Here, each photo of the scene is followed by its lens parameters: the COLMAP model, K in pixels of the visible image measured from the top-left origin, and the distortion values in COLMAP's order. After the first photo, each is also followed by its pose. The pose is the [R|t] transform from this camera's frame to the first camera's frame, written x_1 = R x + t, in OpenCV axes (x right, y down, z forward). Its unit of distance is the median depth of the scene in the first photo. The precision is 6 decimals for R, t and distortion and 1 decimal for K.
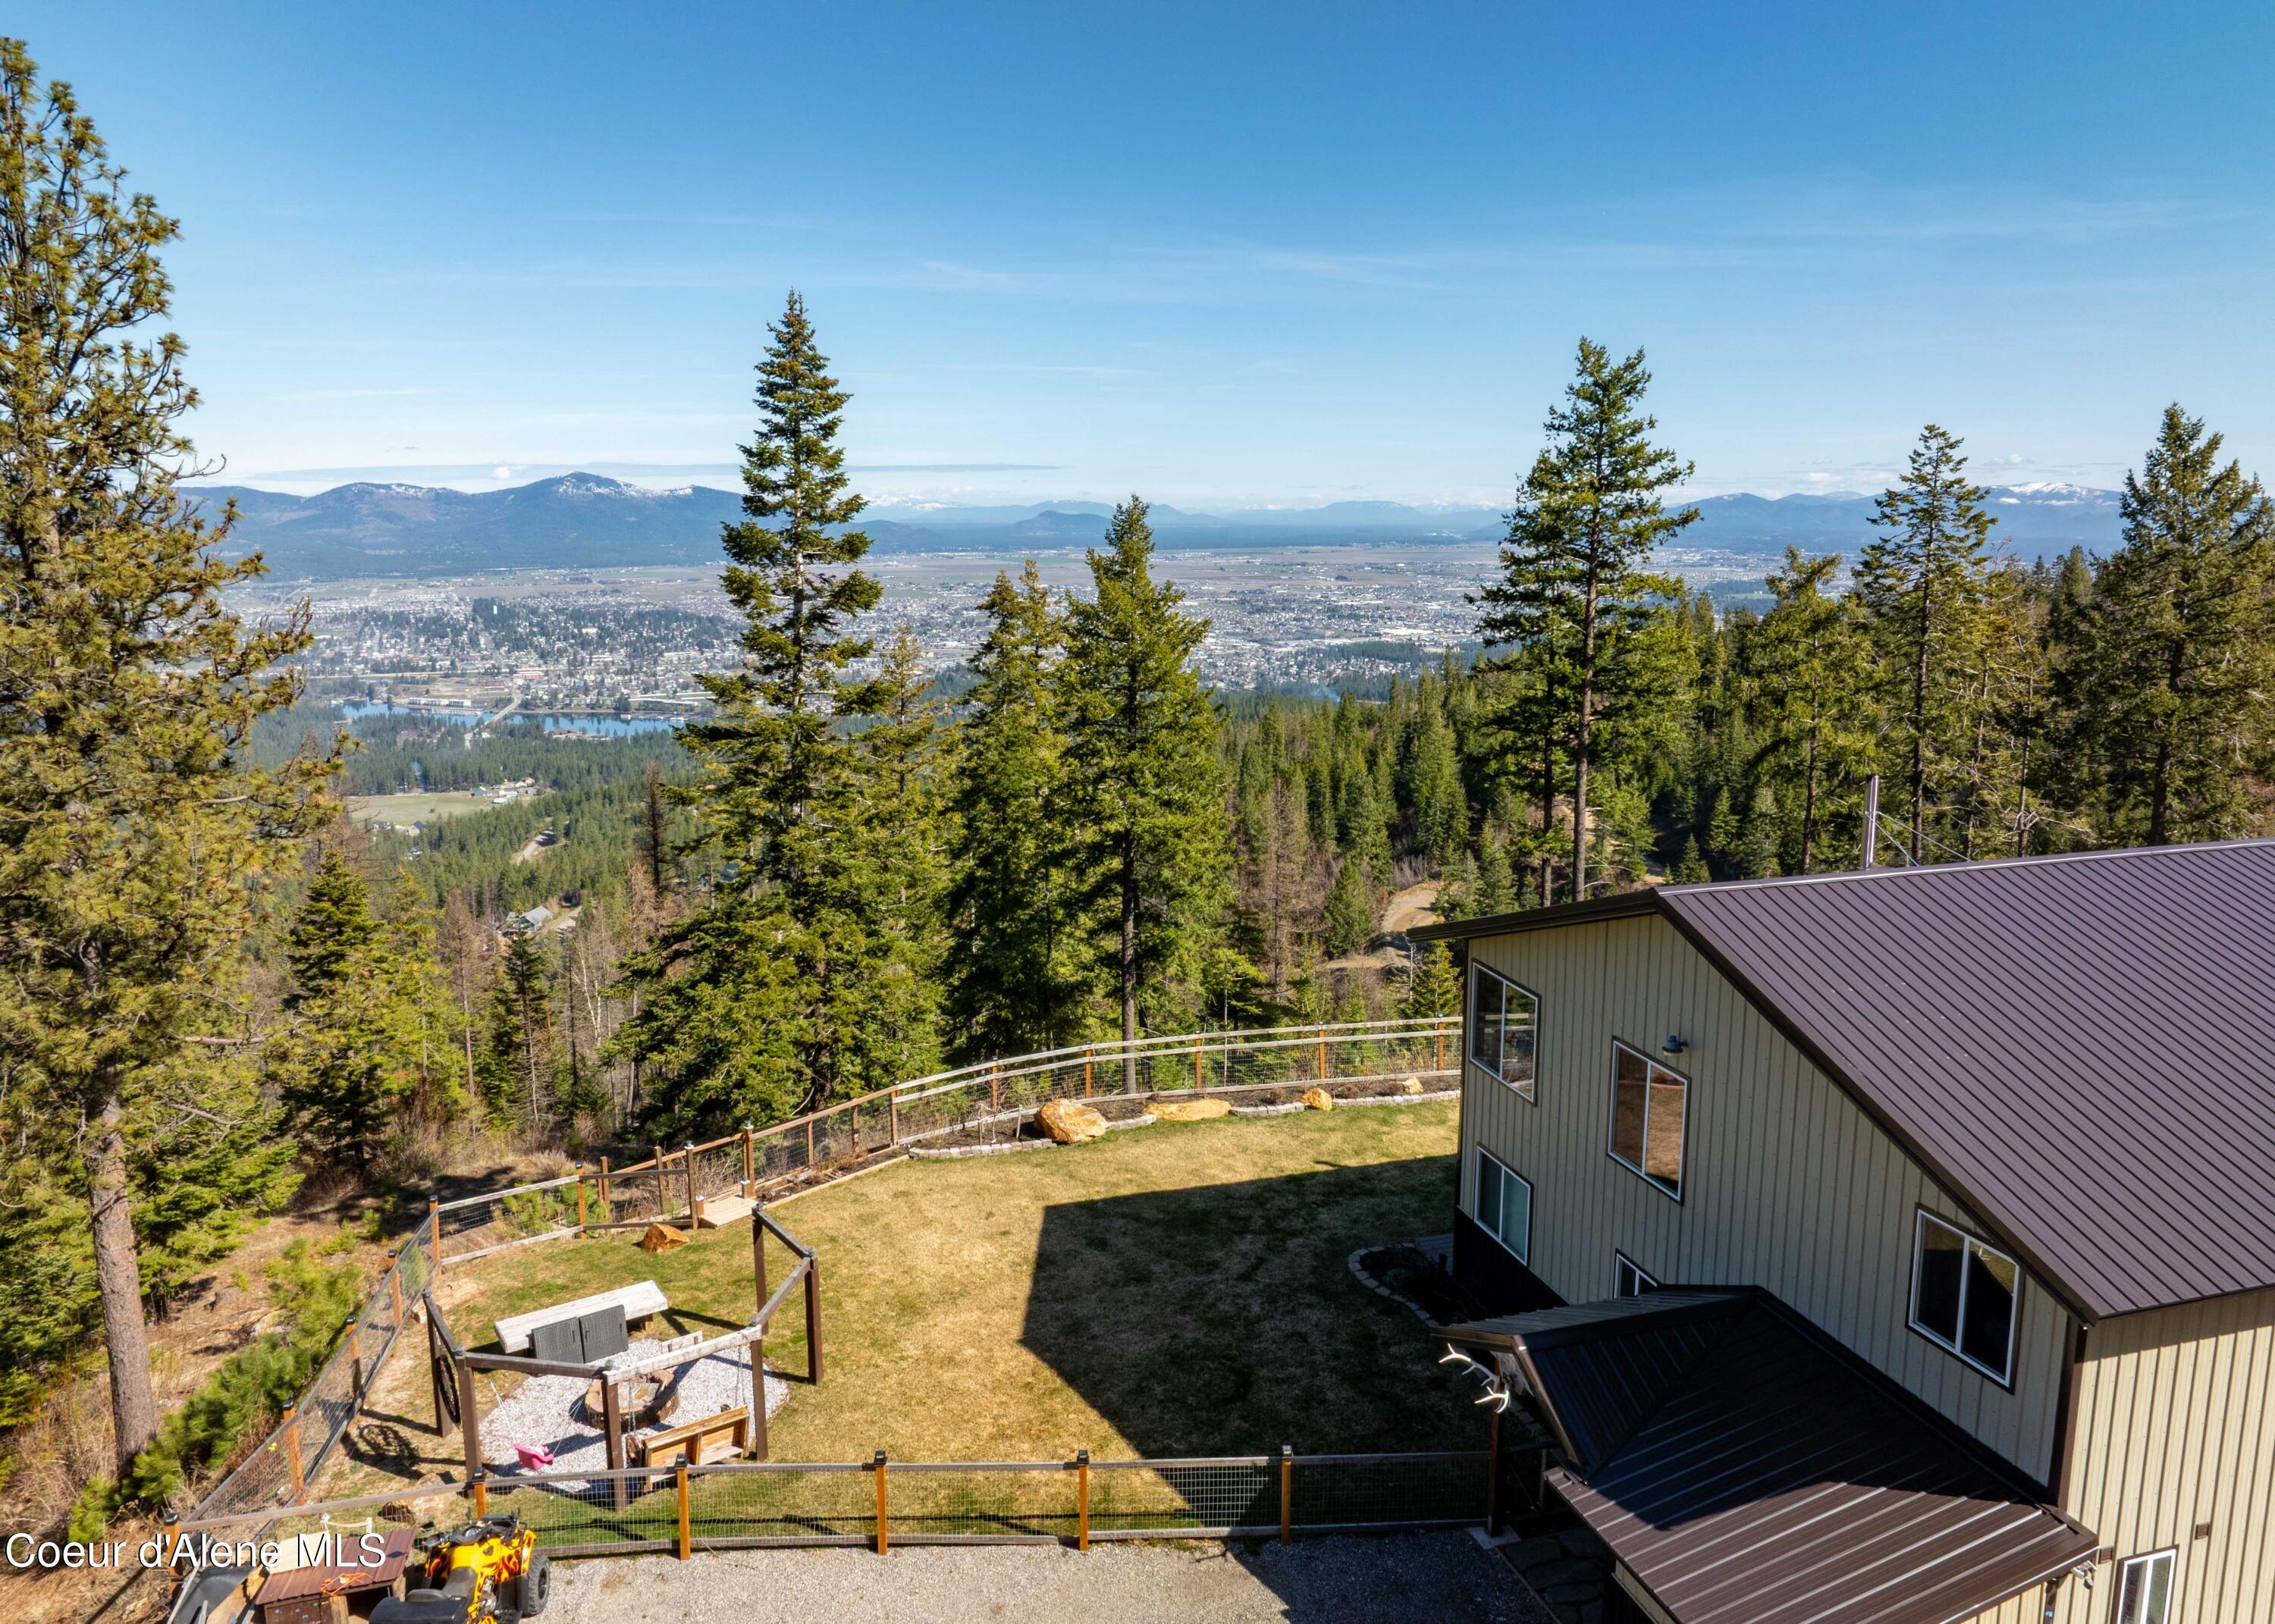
lens RADIAL K [[1606.6, 0, 1140.5], [0, 1606.6, 785.2], [0, 0, 1]] dist [-0.034838, 0.022503]
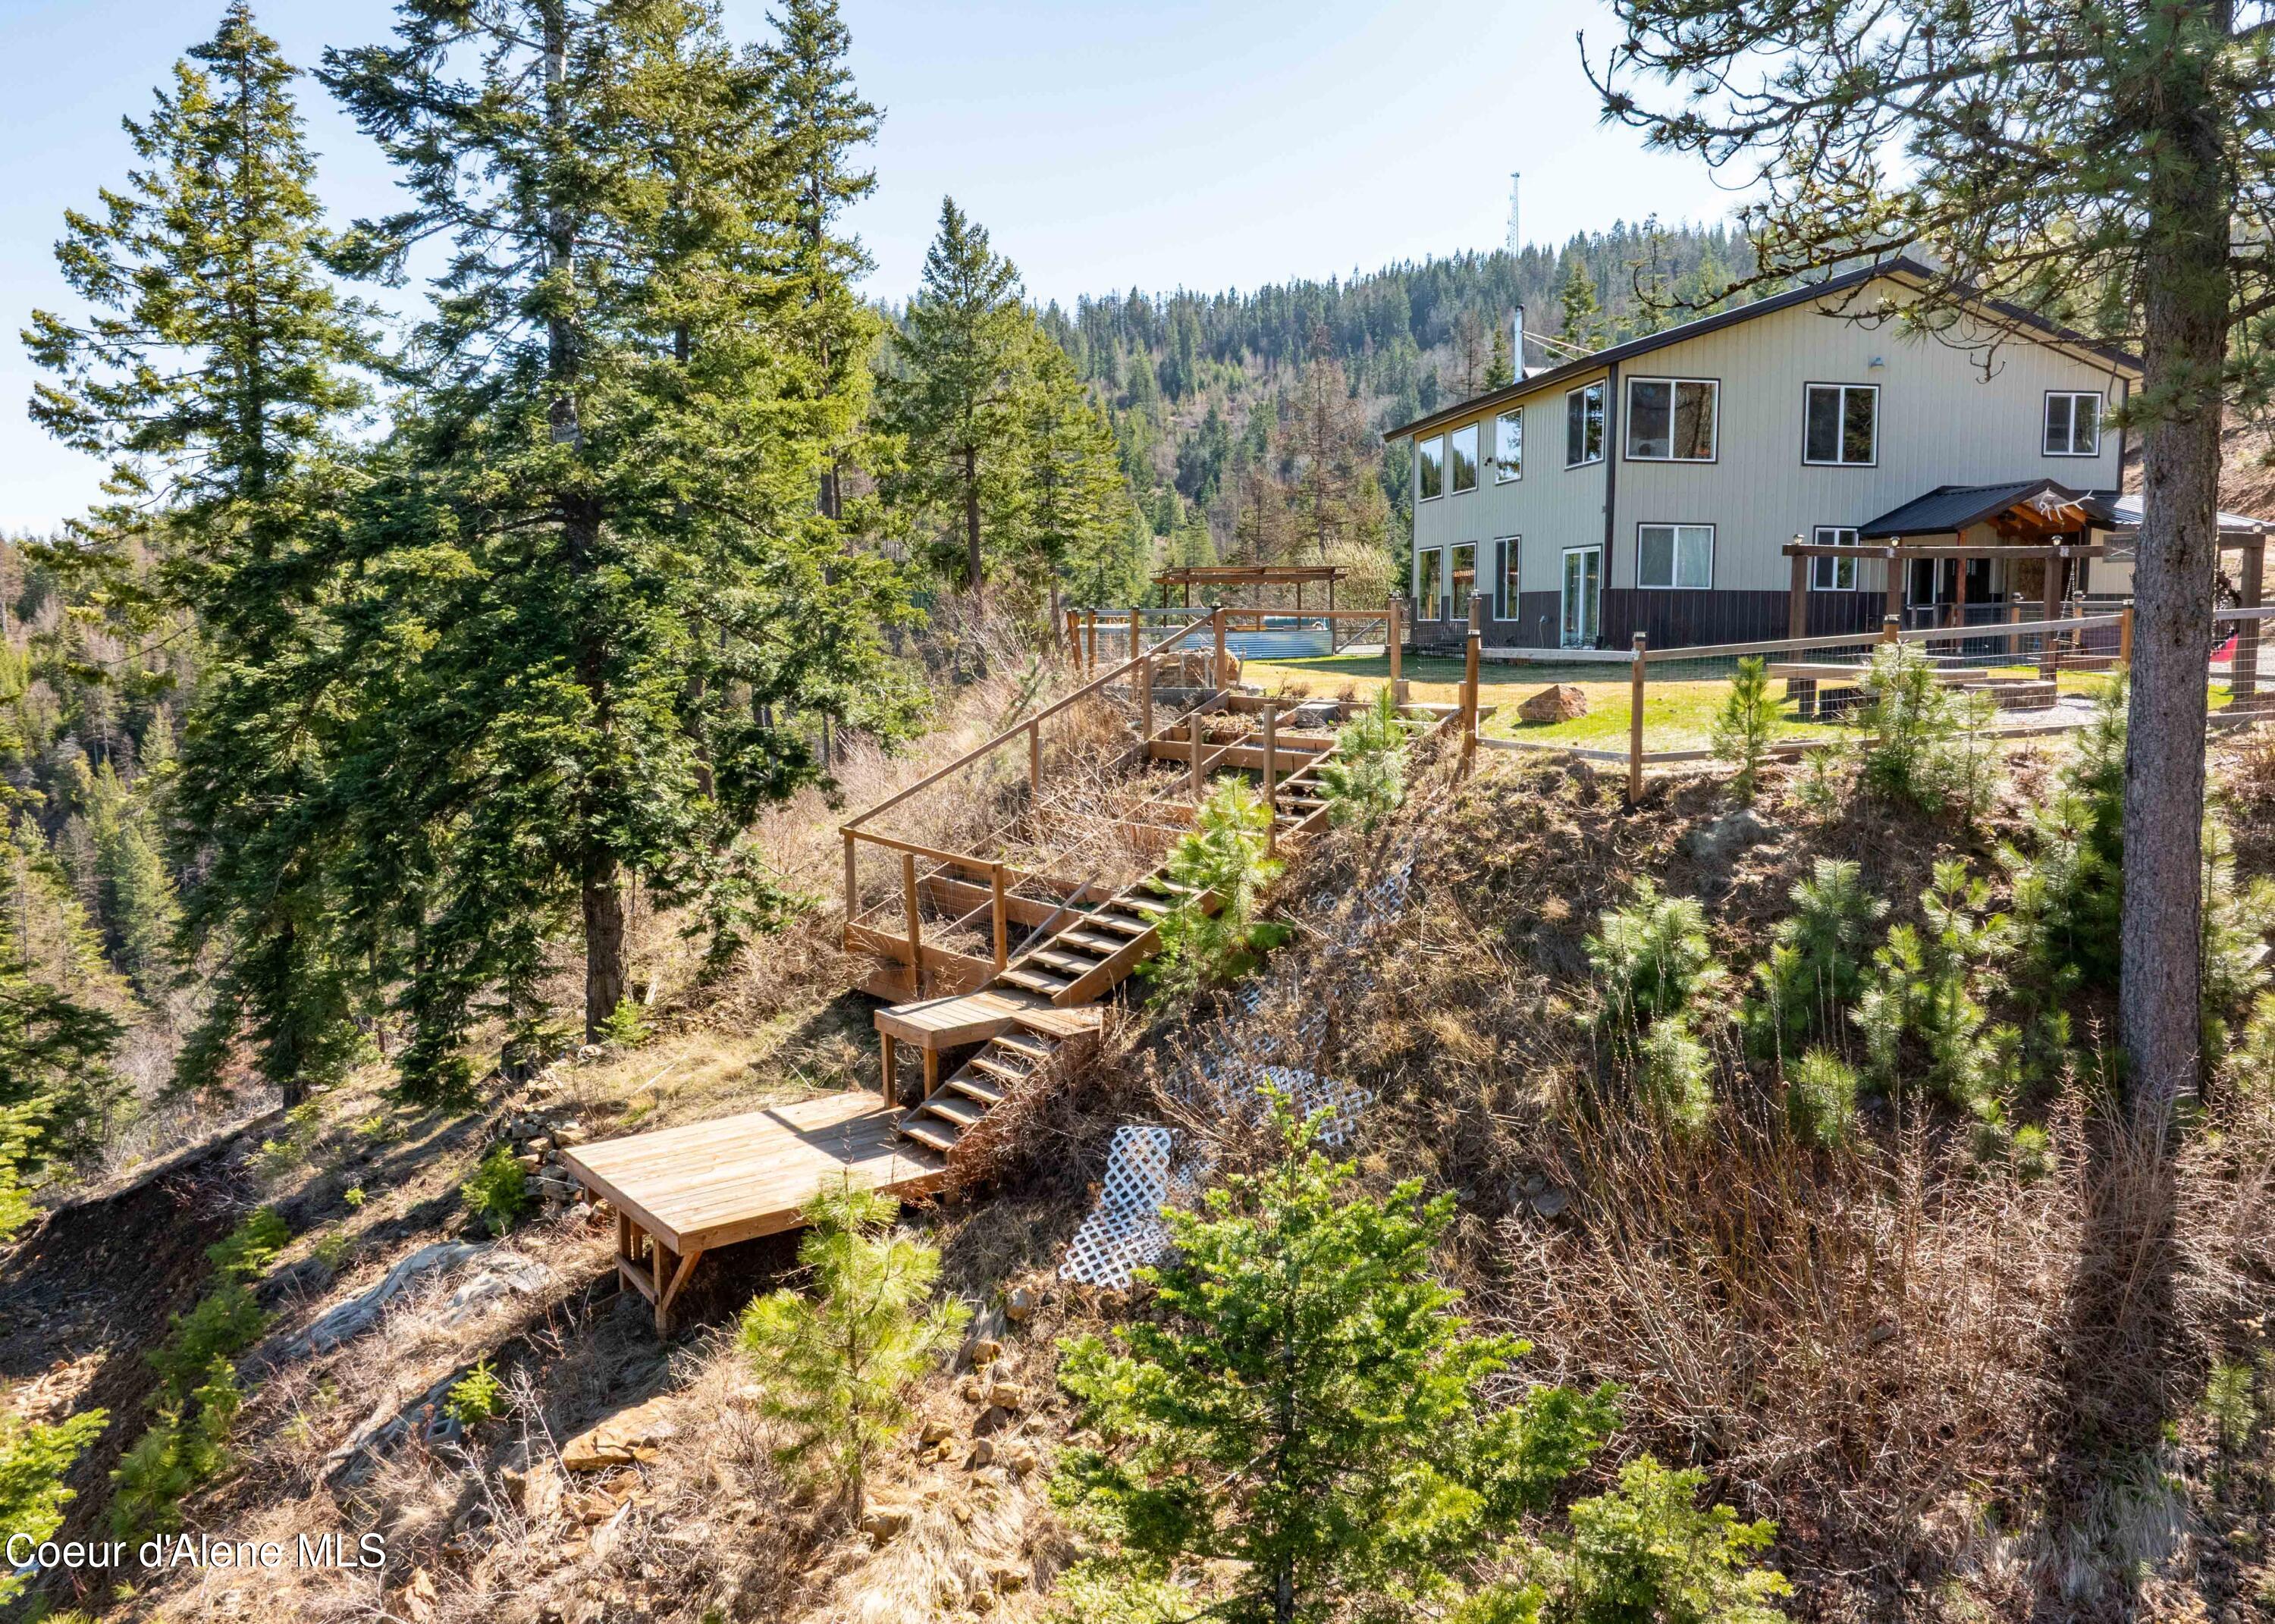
lens RADIAL K [[1630.1, 0, 1150.6], [0, 1630.1, 814.4], [0, 0, 1]] dist [-0.038714, 0.001995]
pose [[0.142569, -0.117749, 0.982756, -0.682292], [0.165492, 0.981757, 0.093622, 0.158535], [-0.975852, 0.149291, 0.159455, 0.718158]]
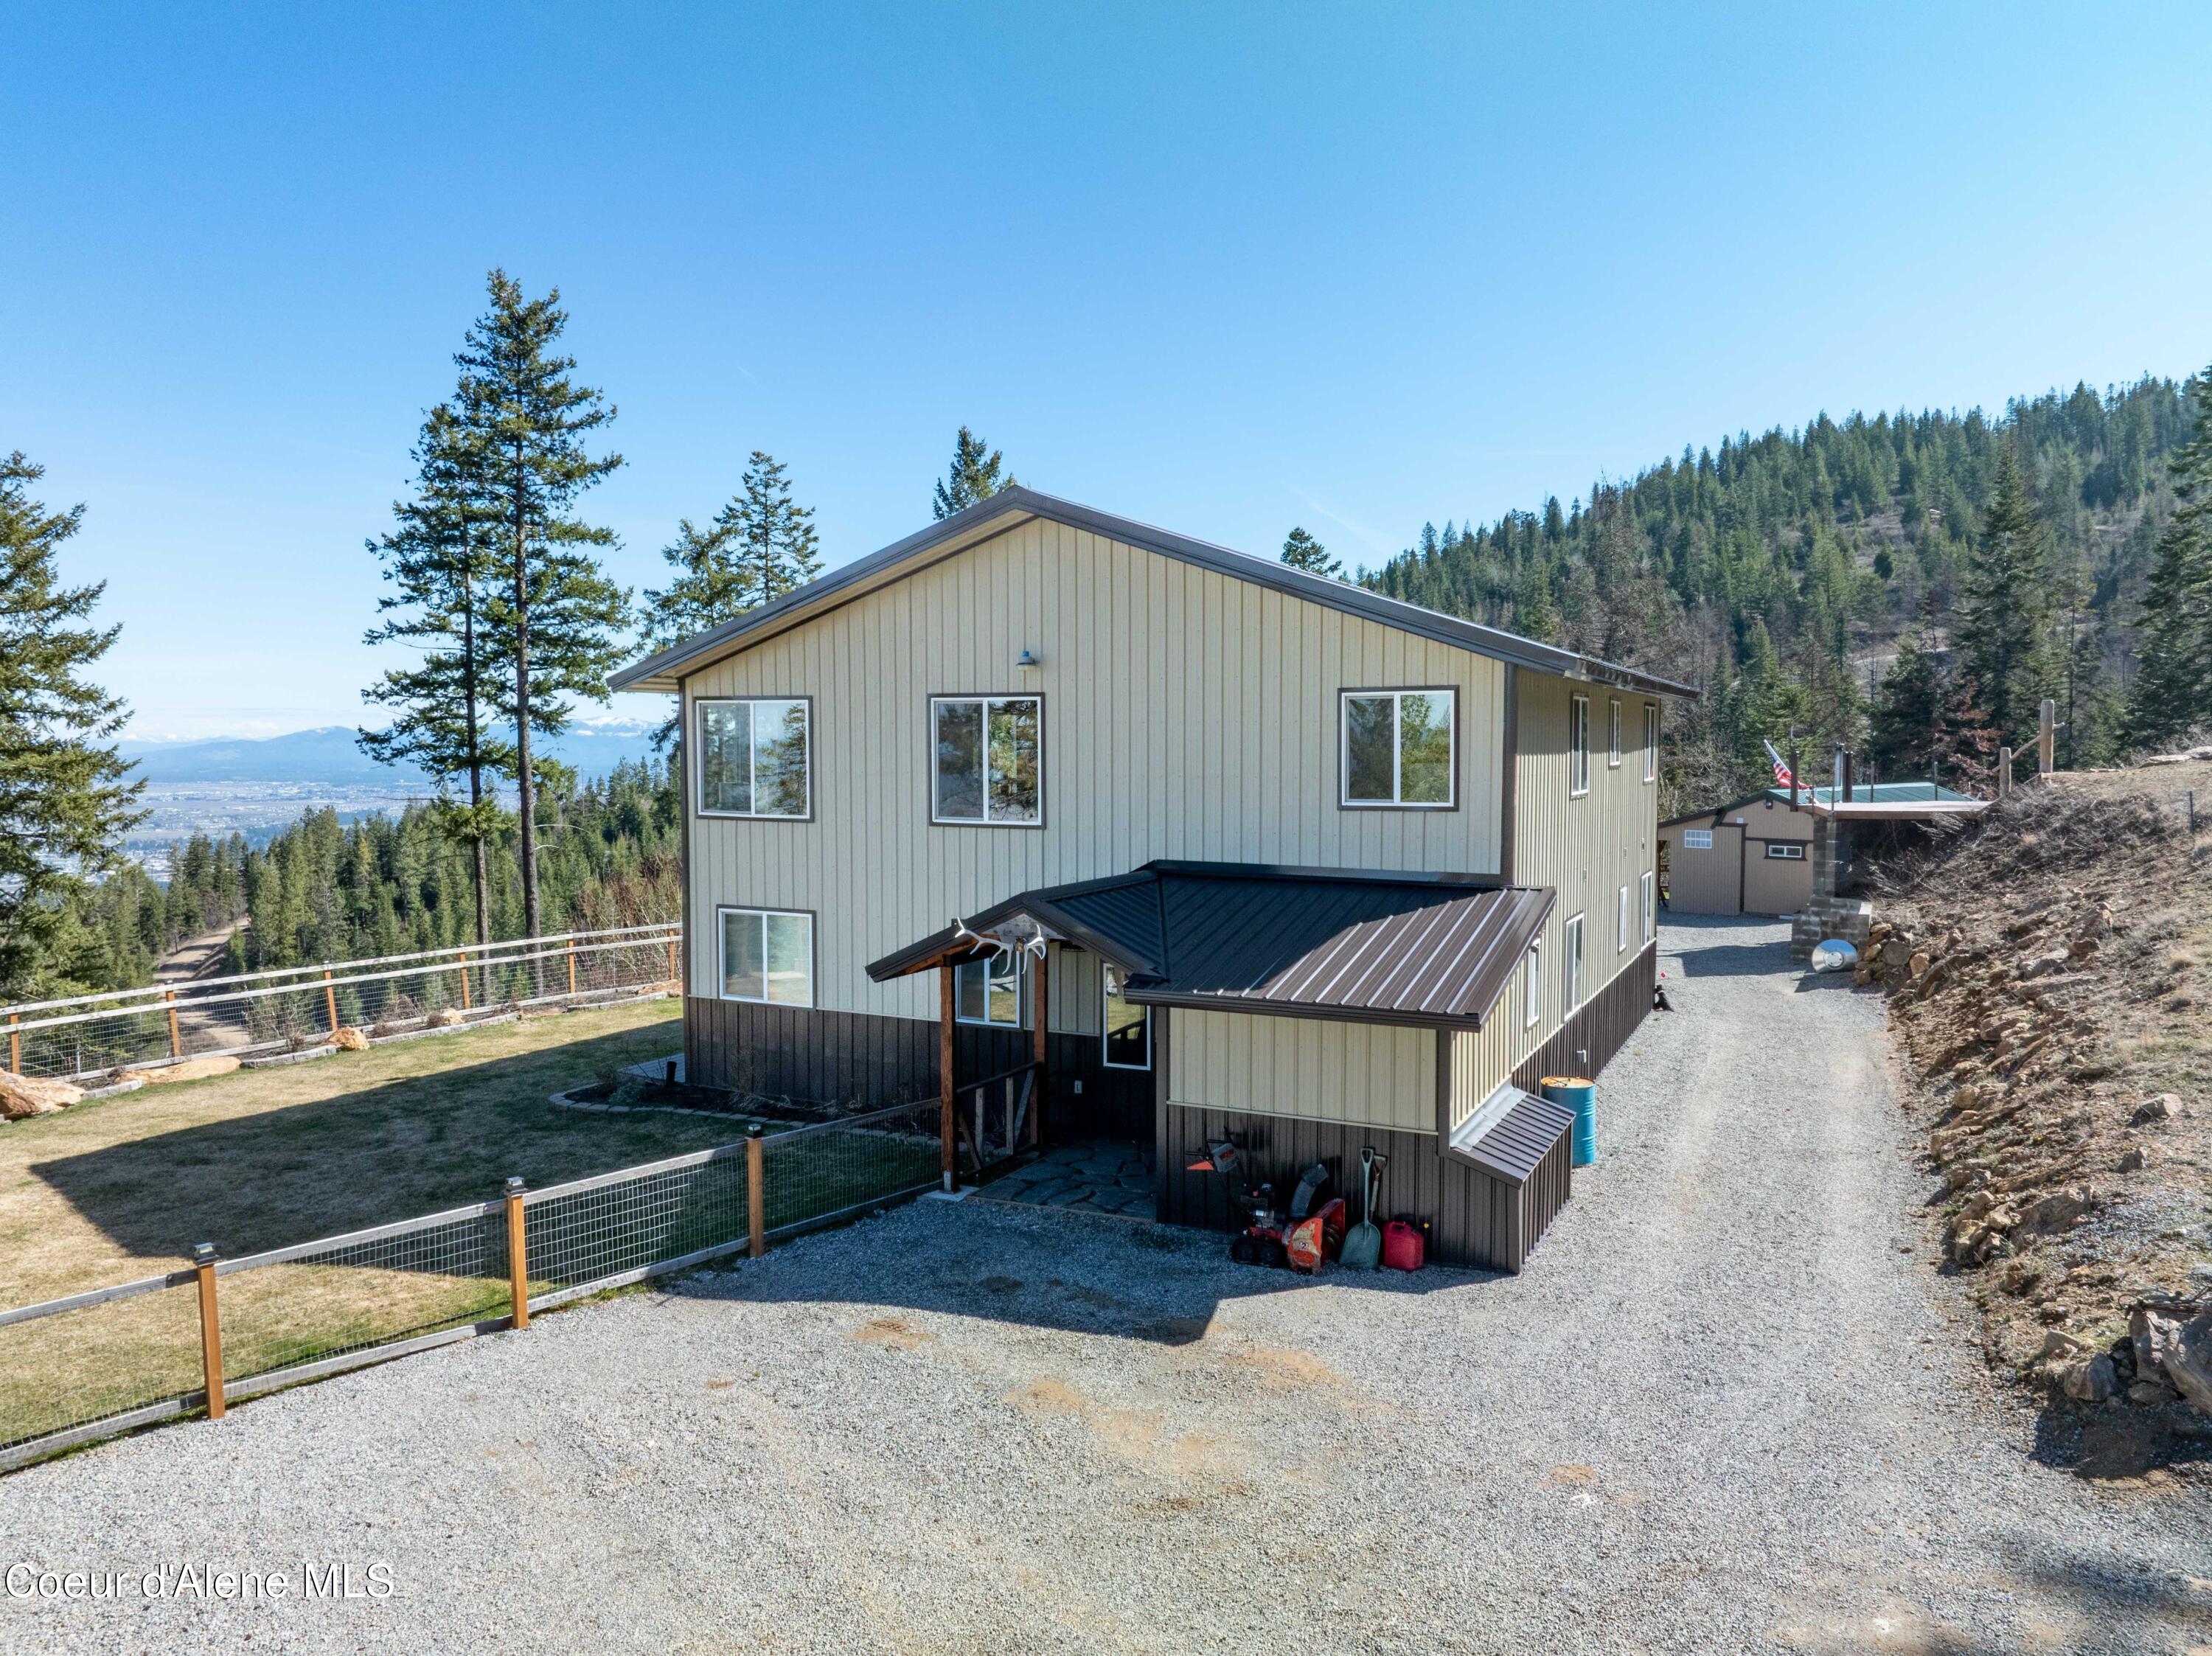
lens RADIAL K [[1558.7, 0, 1108.1], [0, 1558.7, 835.0], [0, 0, 1]] dist [-0.040531, 0.005218]
pose [[0.684750, -0.044969, 0.727390, -0.157575], [0.125734, 0.990417, -0.057134, 0.155033], [-0.717850, 0.130580, 0.683842, 0.149012]]
